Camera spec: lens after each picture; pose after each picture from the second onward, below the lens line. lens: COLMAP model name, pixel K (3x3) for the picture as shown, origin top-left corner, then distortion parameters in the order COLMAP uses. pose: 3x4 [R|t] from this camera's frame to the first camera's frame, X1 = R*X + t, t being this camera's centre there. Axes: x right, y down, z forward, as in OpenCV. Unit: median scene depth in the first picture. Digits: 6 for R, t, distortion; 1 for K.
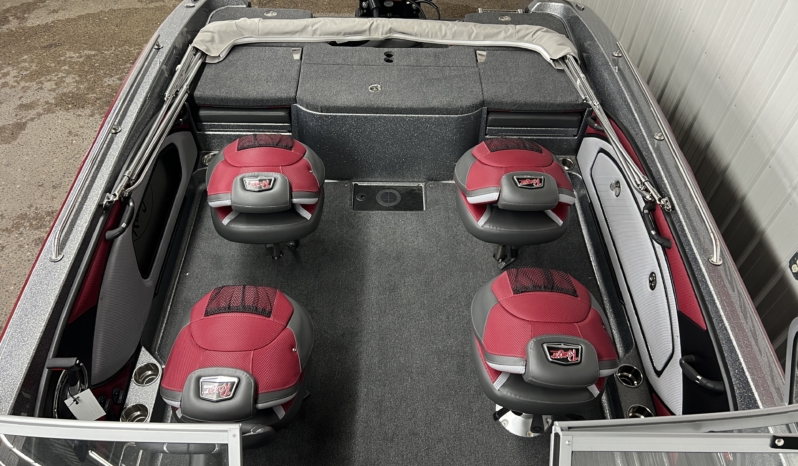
lens RADIAL K [[624.9, 0, 399.1], [0, 624.9, 240.7], [0, 0, 1]] dist [0.056526, -0.058943]
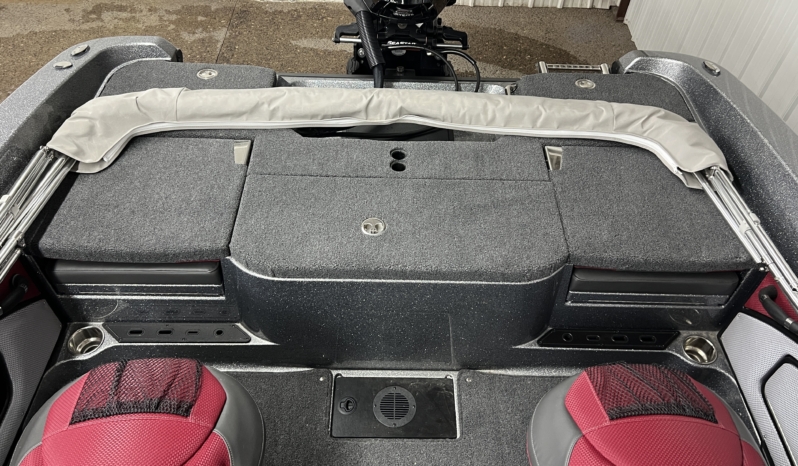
lens RADIAL K [[624.9, 0, 405.6], [0, 624.9, 230.1], [0, 0, 1]] dist [0.056526, -0.058943]
pose [[0.999931, 0.011501, -0.002547, -0.007078], [-0.011501, 0.999934, 0.000028, -0.229210], [0.002547, 0.000001, 0.999997, 0.419831]]
